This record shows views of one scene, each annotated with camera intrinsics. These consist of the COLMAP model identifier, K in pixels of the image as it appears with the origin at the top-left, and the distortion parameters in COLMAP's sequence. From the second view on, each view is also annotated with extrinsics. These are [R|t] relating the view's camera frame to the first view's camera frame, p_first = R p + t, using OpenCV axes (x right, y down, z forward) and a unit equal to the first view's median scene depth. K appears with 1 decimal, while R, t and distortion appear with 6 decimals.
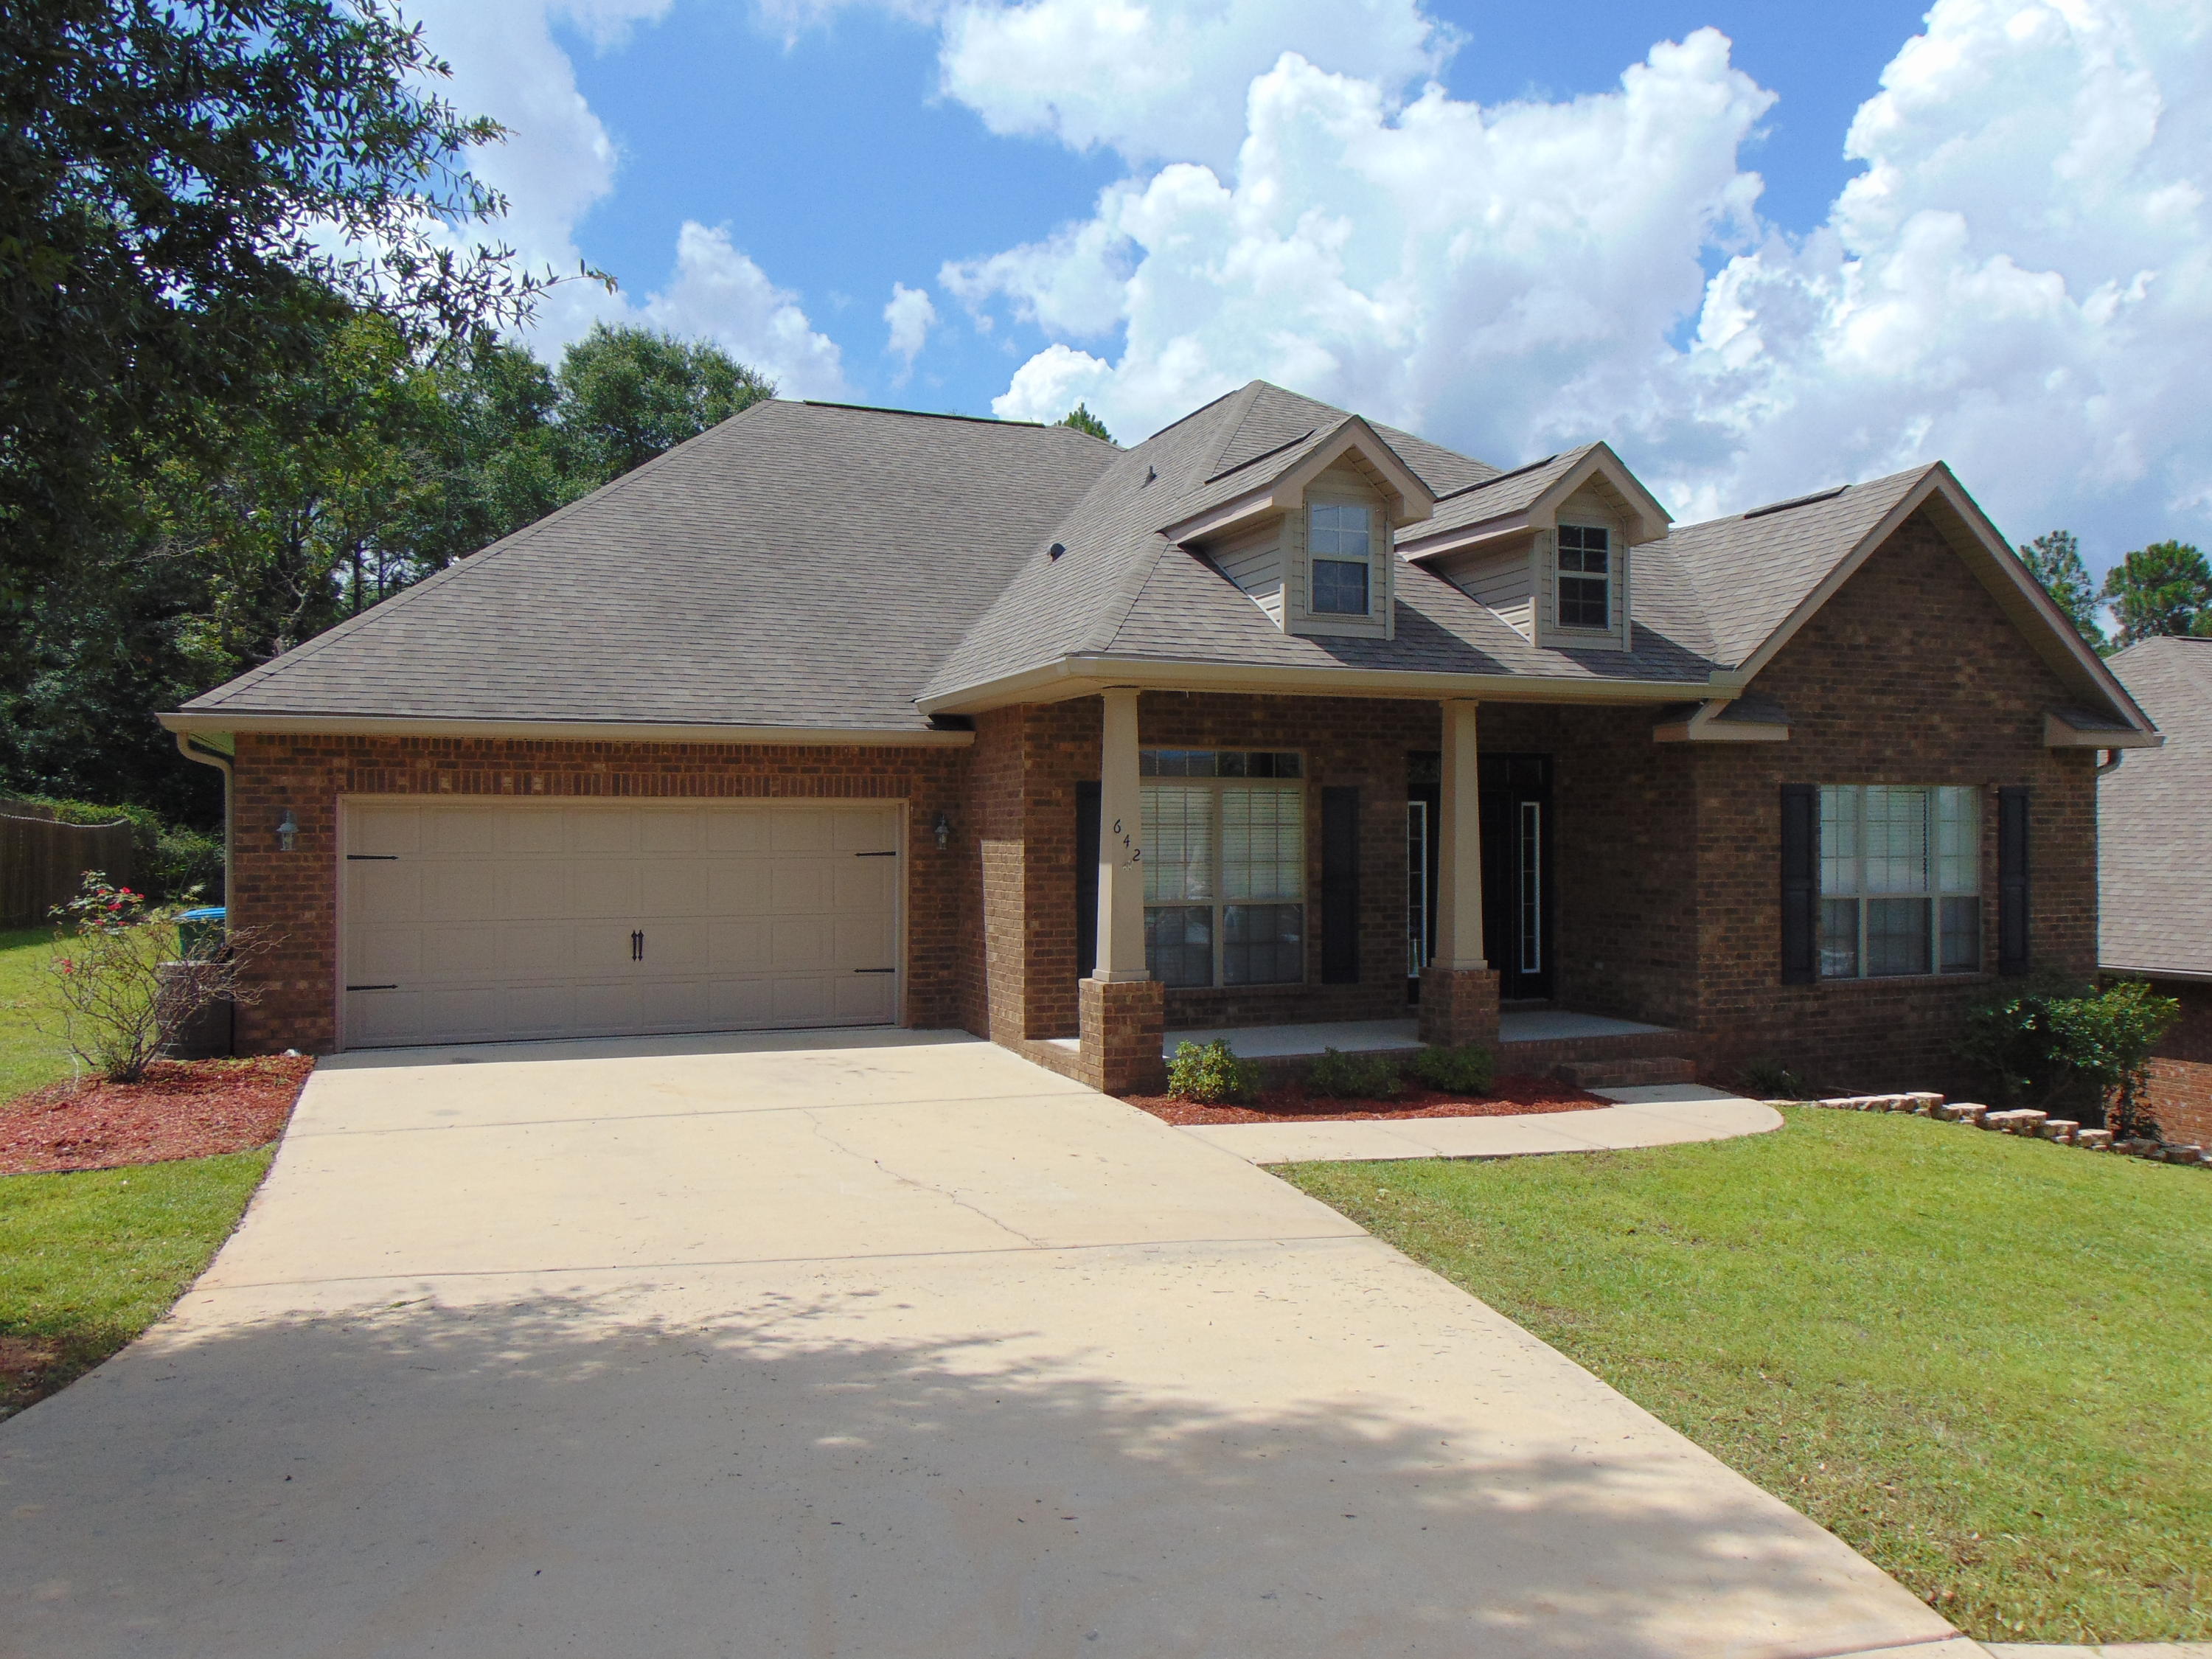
lens RADIAL K [[1614.8, 0, 1097.1], [0, 1614.8, 821.9], [0, 0, 1]] dist [-0.012354, 0.023931]
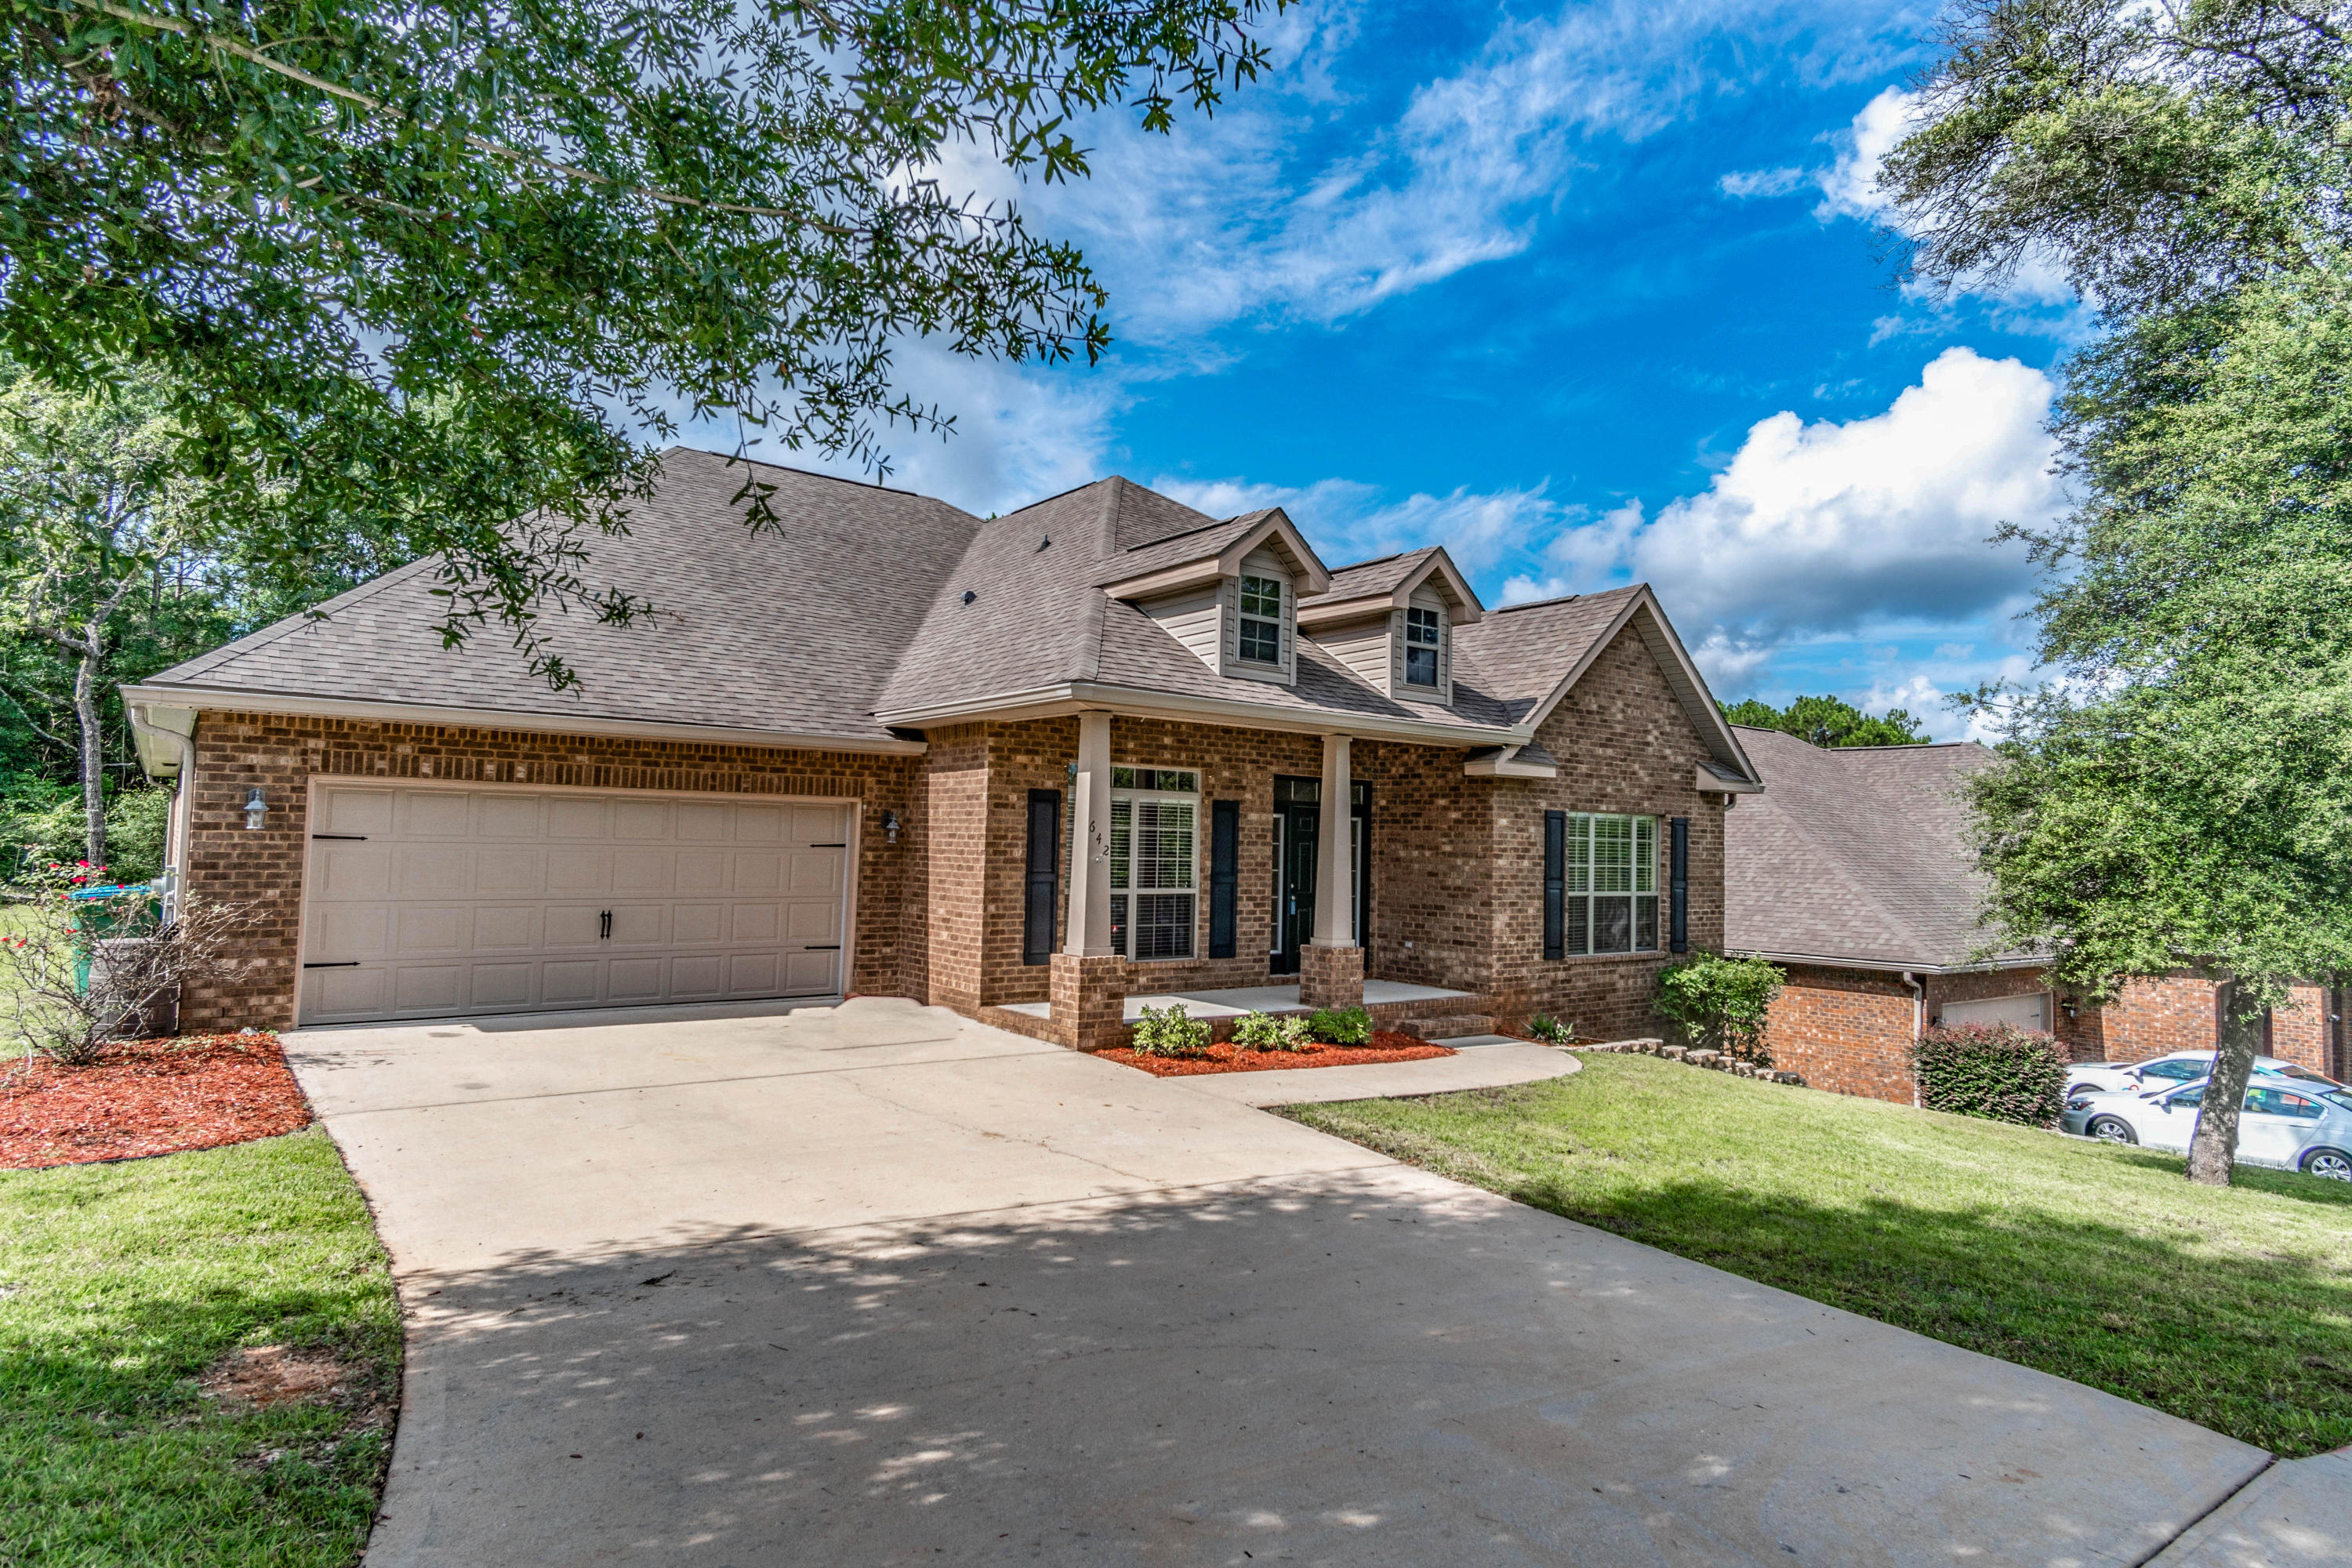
lens RADIAL K [[1276.1, 0, 1220.2], [0, 1276.1, 775.1], [0, 0, 1]] dist [0.011208, -0.001329]
pose [[0.957918, 0.039515, 0.284309, -0.142177], [-0.026627, 0.998441, -0.049057, 0.007339], [-0.285804, 0.039422, 0.957477, 0.053590]]
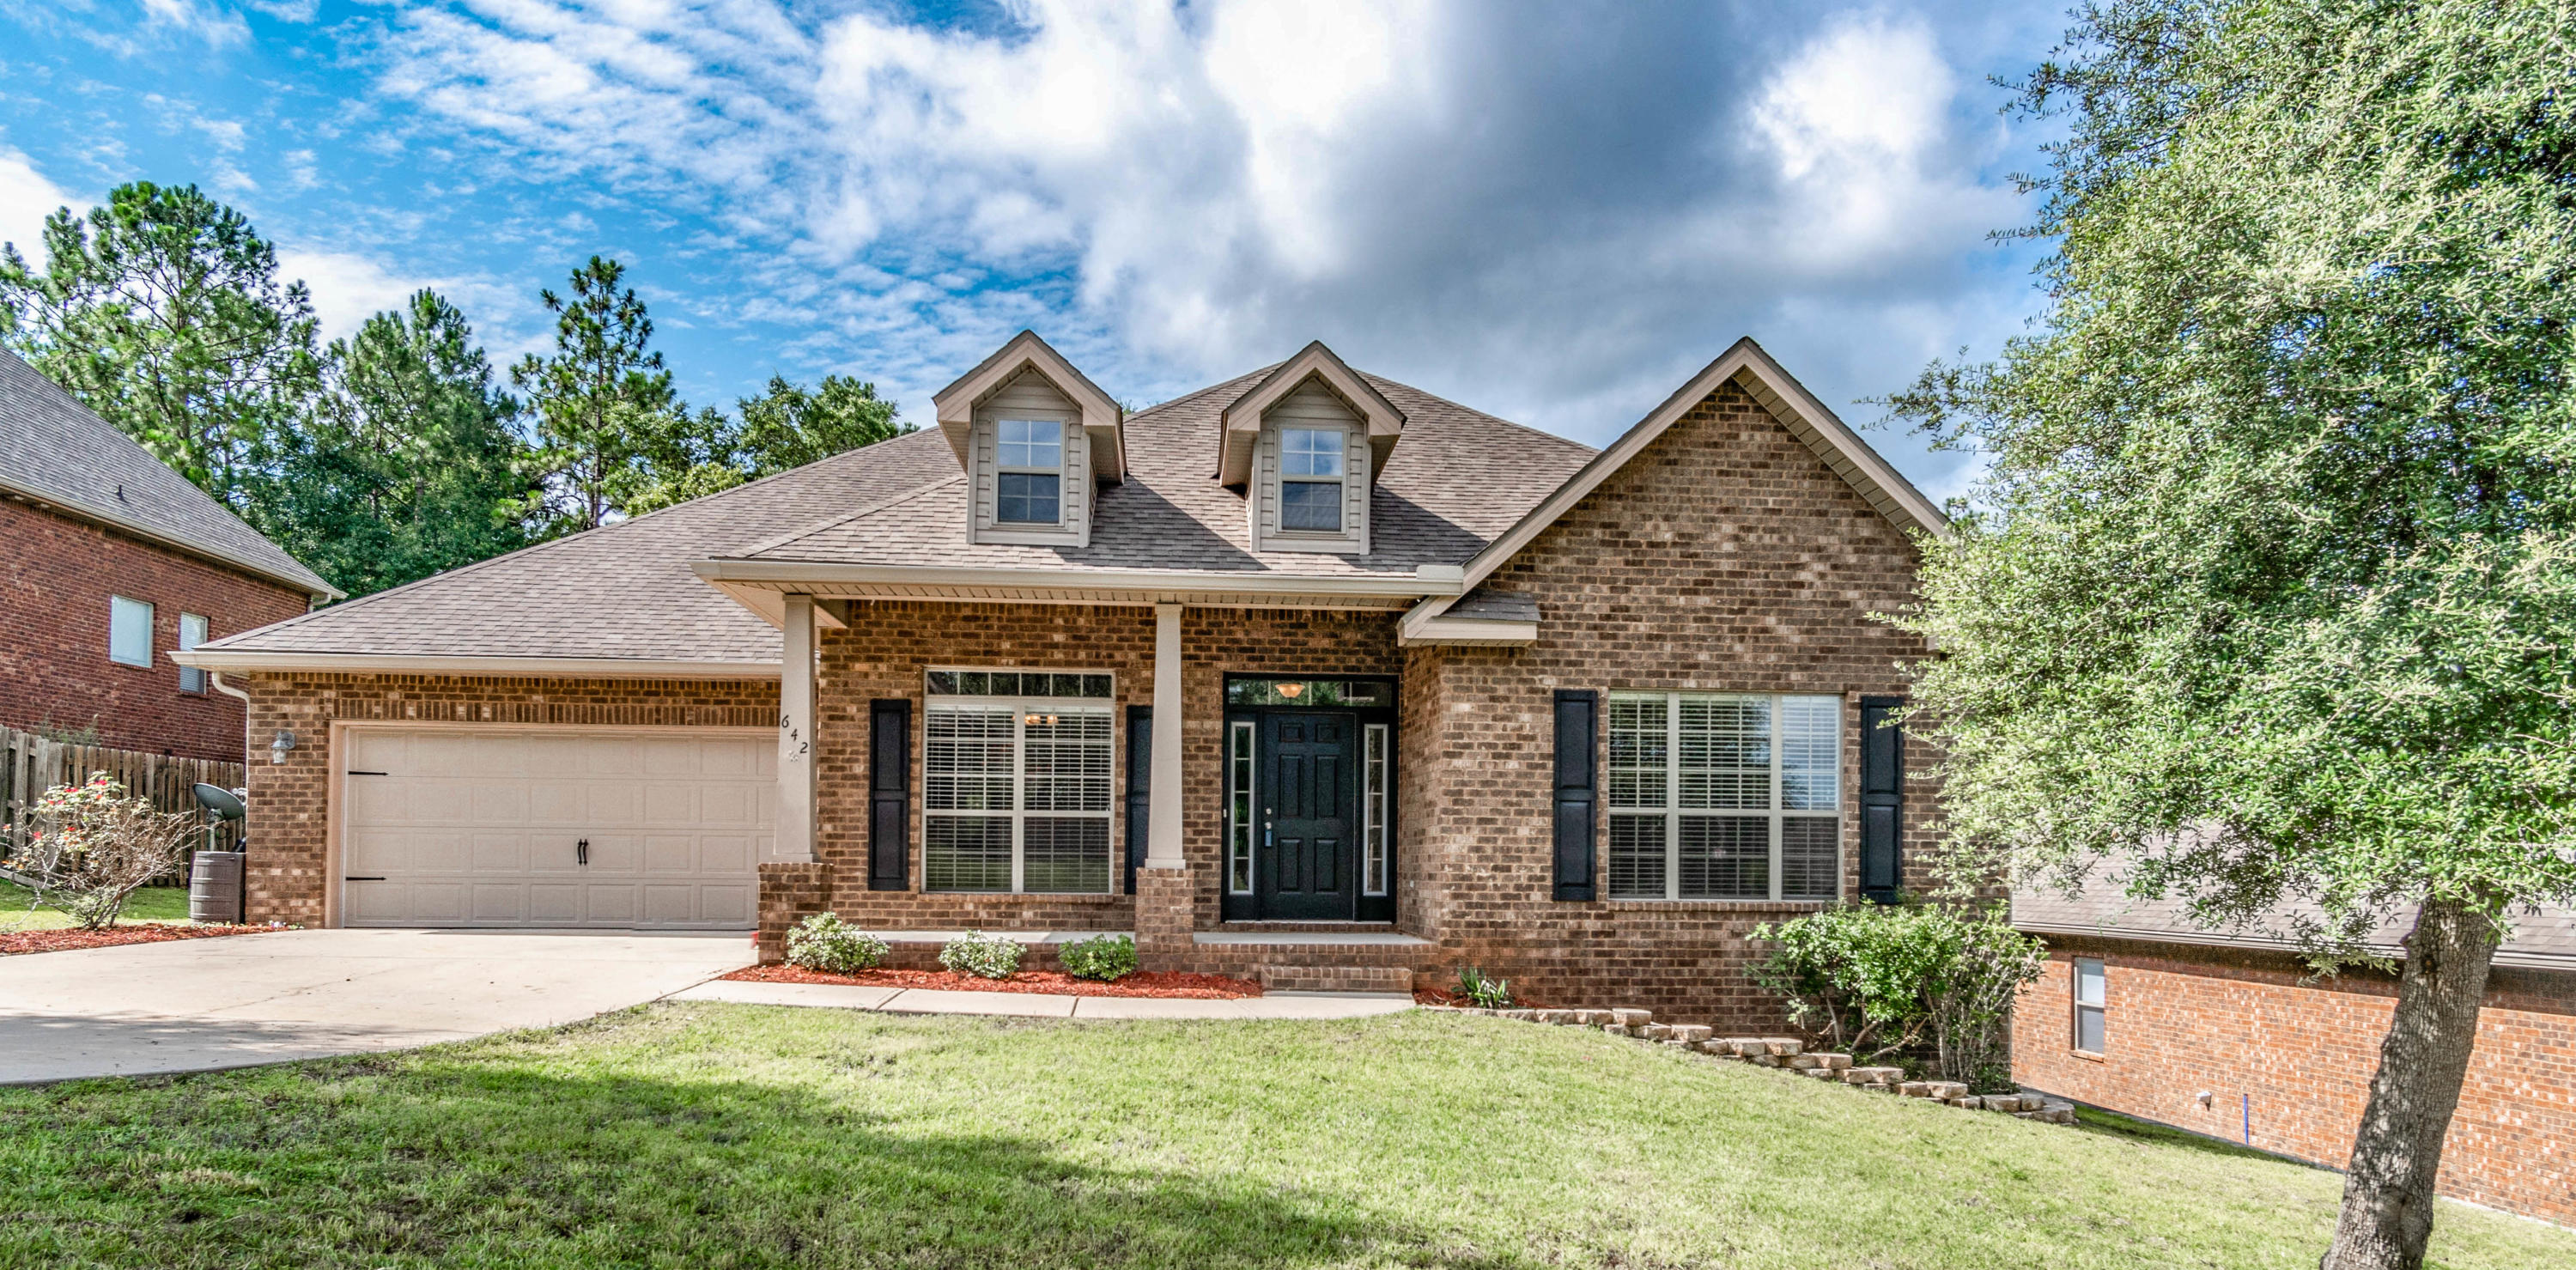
lens RADIAL K [[1454.6, 0, 1245.1], [0, 1454.6, 836.2], [0, 0, 1]] dist [0.001690, 0.000299]
pose [[0.956418, 0.005079, -0.291957, 0.504041], [-0.008745, 0.999898, -0.011252, 0.074858], [0.291870, 0.013314, 0.956365, 0.128916]]
